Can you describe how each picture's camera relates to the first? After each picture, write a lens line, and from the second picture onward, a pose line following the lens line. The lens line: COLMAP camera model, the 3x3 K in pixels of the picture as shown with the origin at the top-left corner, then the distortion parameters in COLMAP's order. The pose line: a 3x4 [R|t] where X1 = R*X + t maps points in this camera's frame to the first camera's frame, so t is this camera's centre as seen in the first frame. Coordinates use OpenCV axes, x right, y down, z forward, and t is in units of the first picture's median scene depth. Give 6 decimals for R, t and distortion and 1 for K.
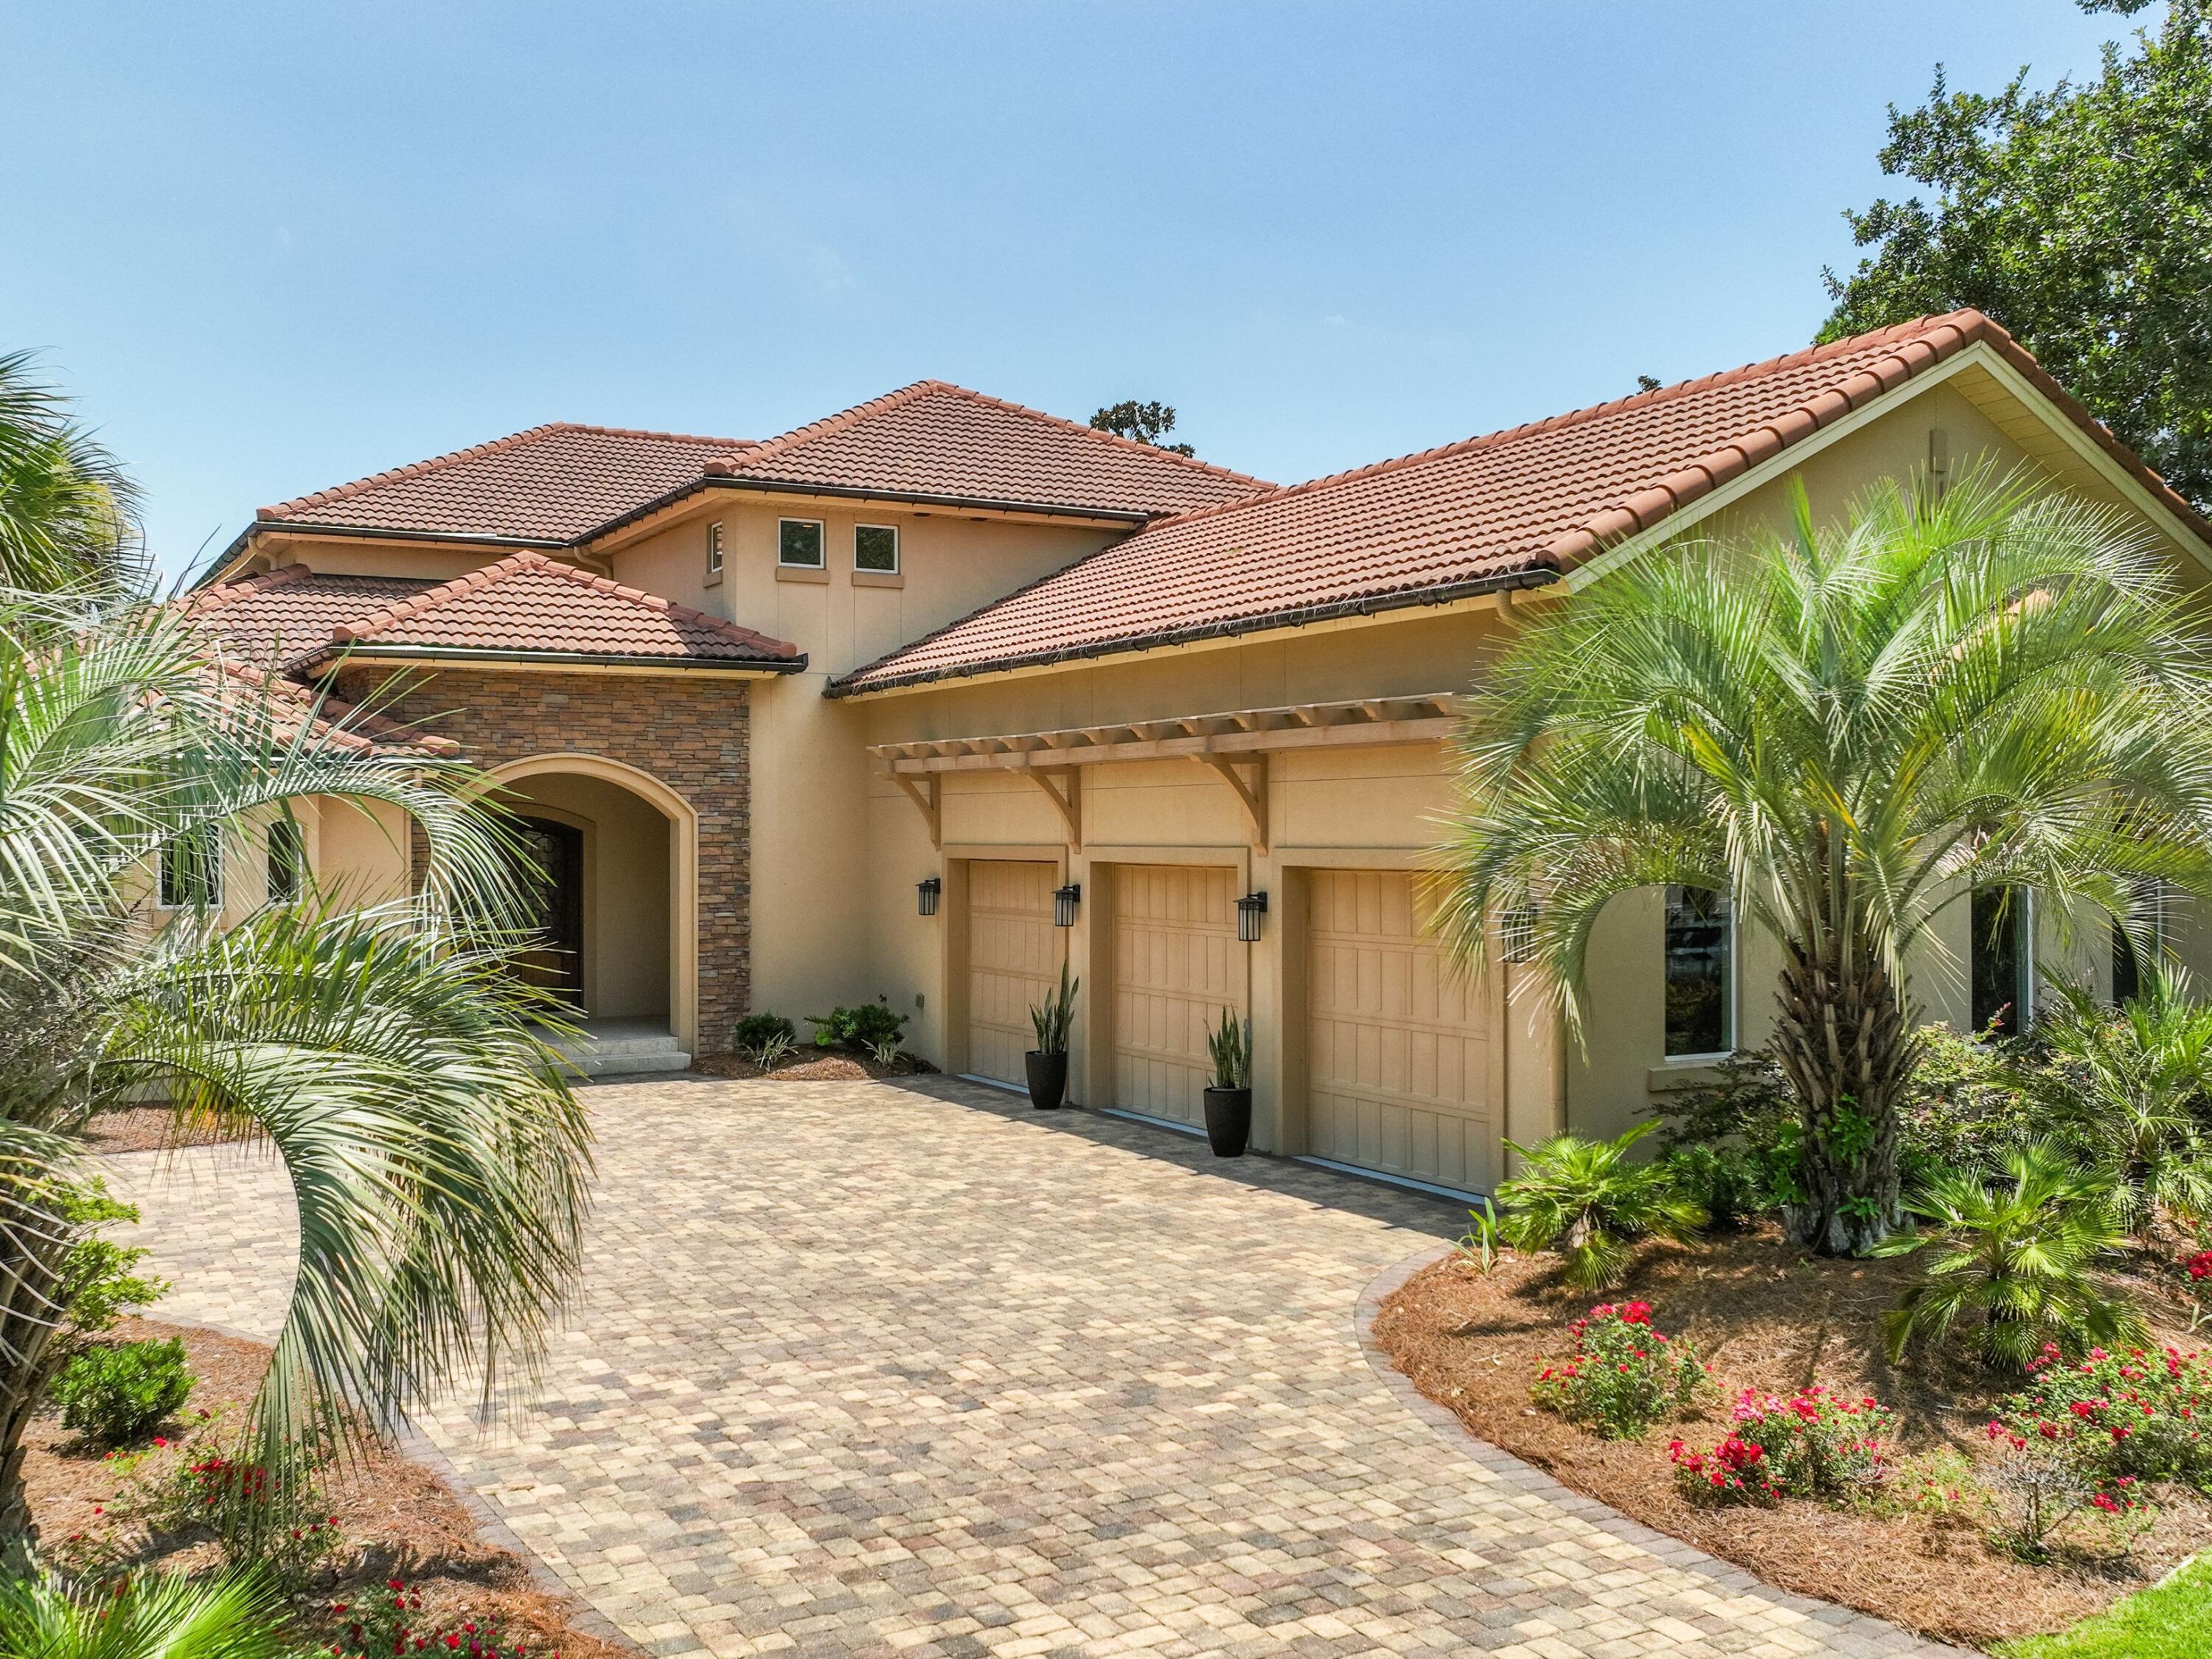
lens RADIAL K [[2040.7, 0, 1107.0], [0, 2040.7, 828.9], [0, 0, 1]] dist [0.001909, 0.020304]
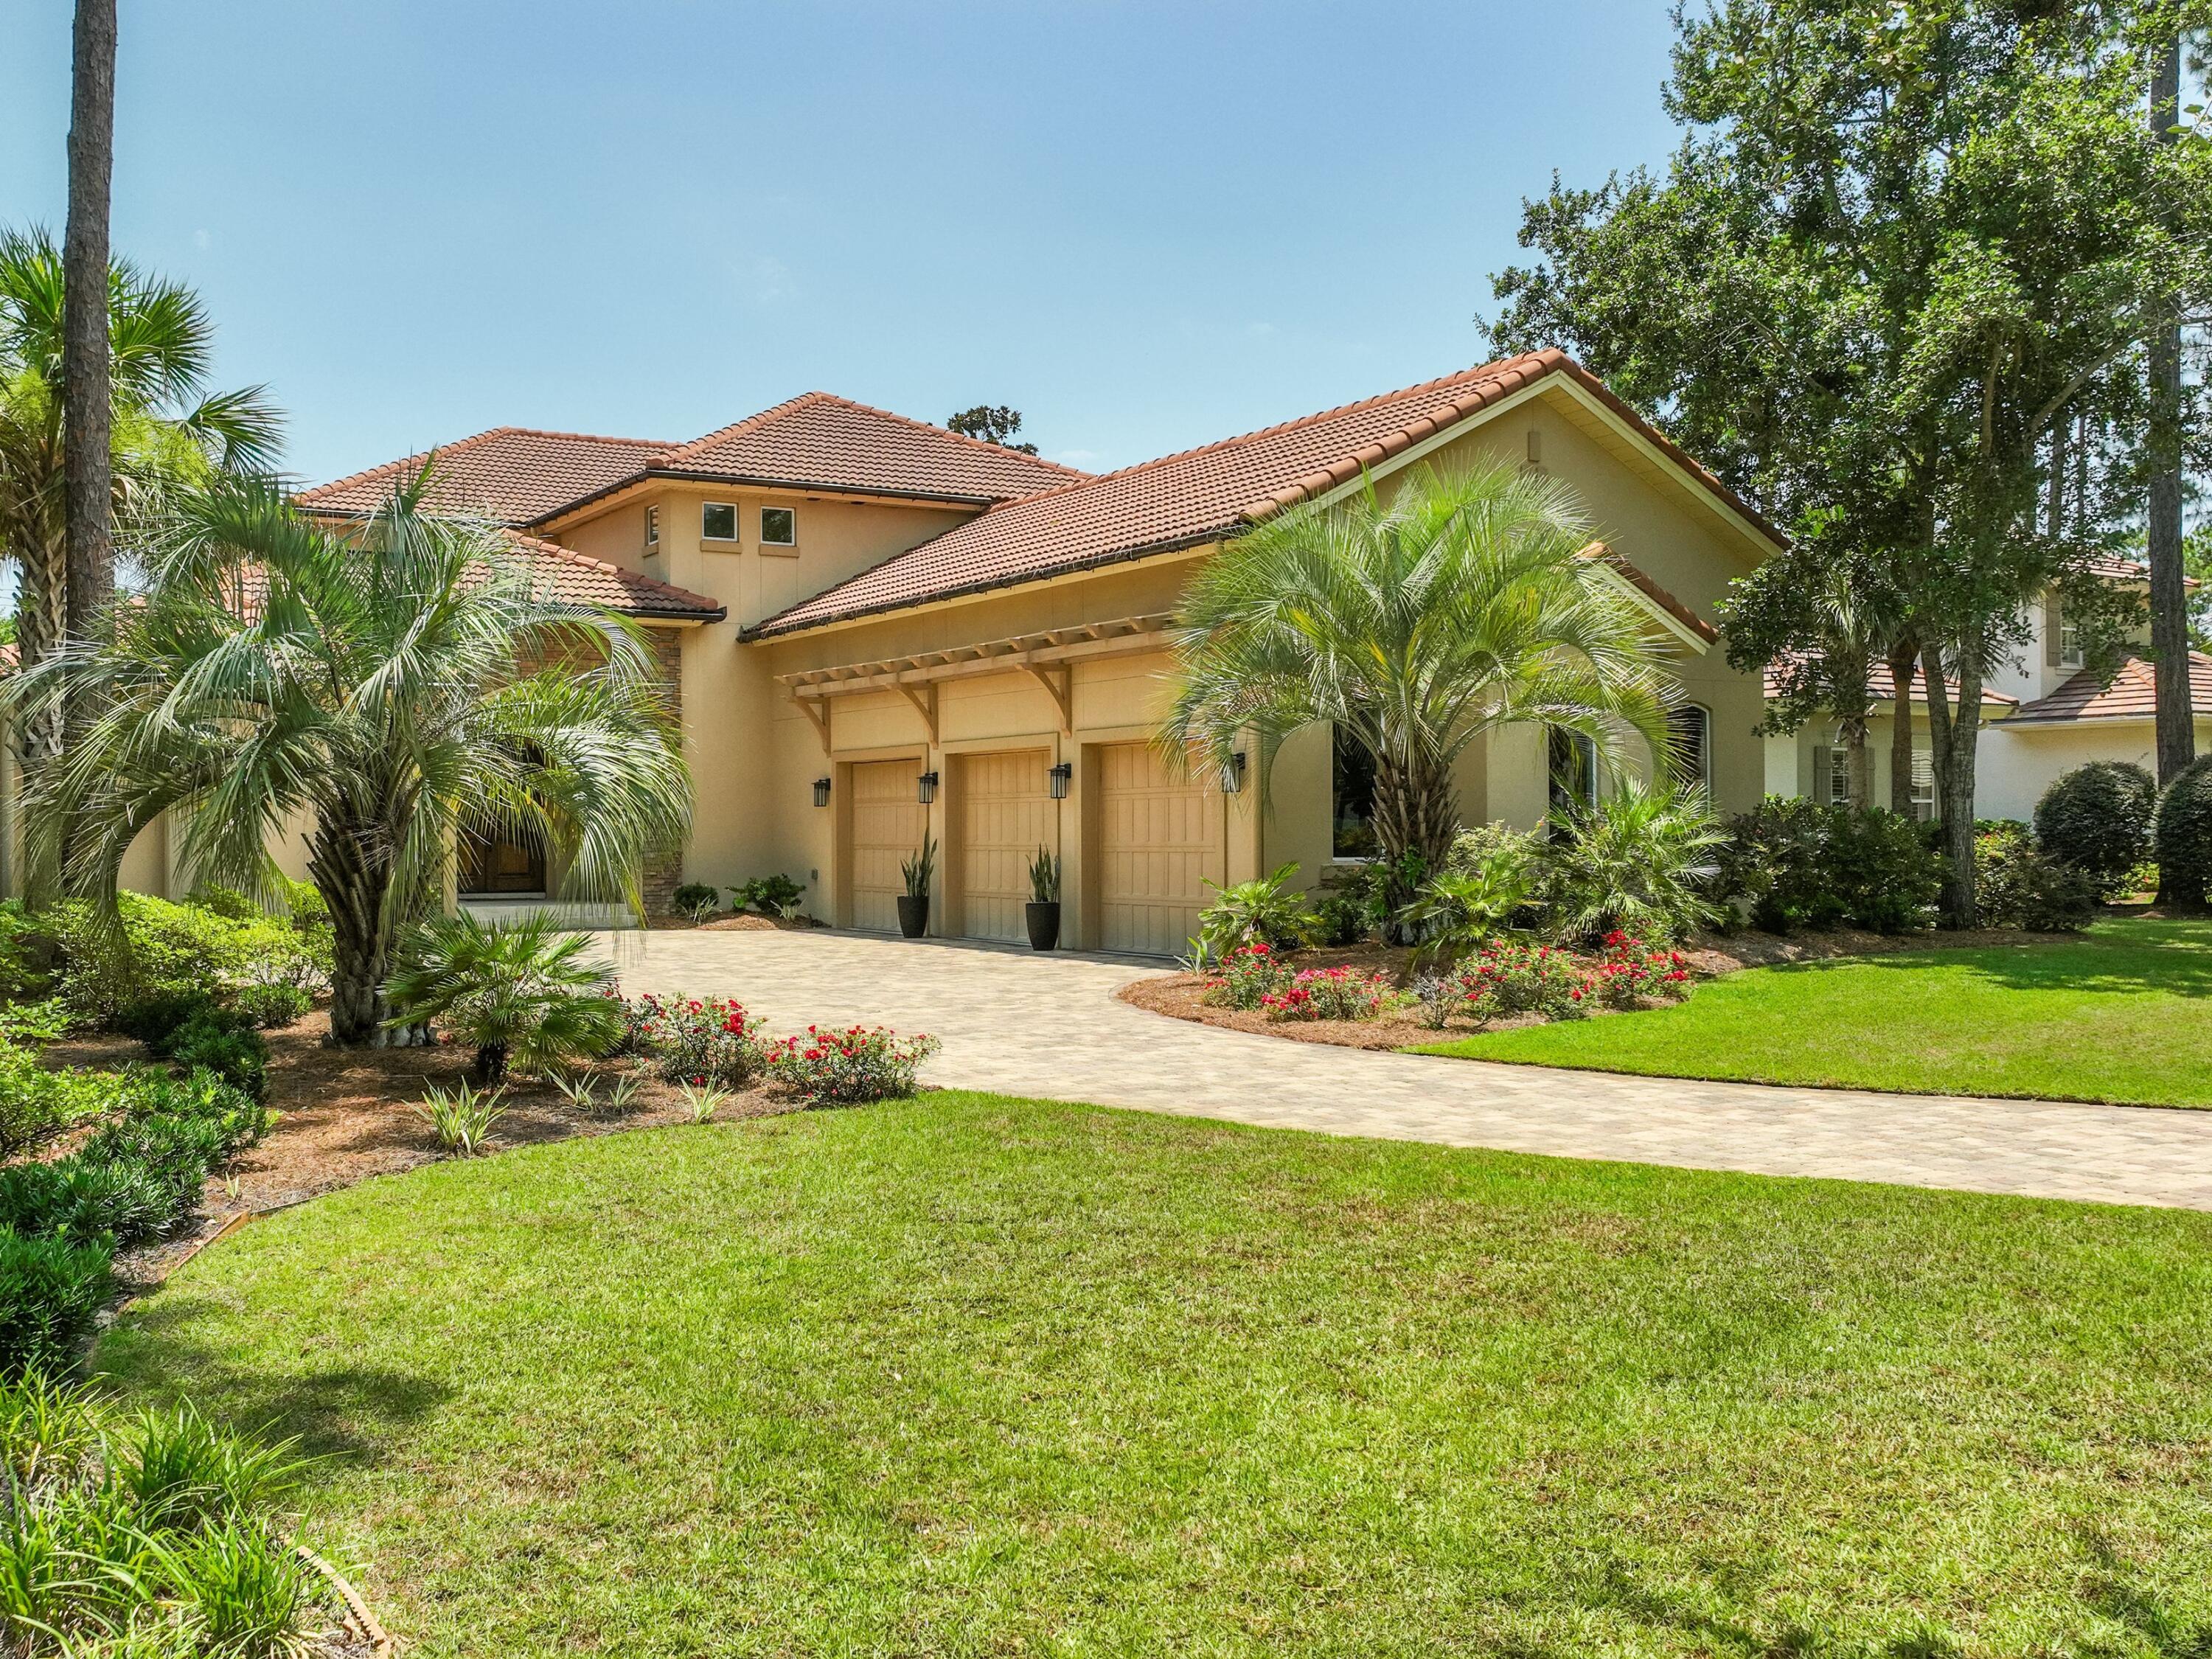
lens RADIAL K [[2039.3, 0, 964.0], [0, 2039.3, 831.7], [0, 0, 1]] dist [-0.002308, -0.016105]
pose [[0.999995, -0.002369, -0.001976, 0.006178], [0.002371, 0.999996, 0.001486, 0.060668], [0.001972, -0.001491, 0.999997, -0.319613]]
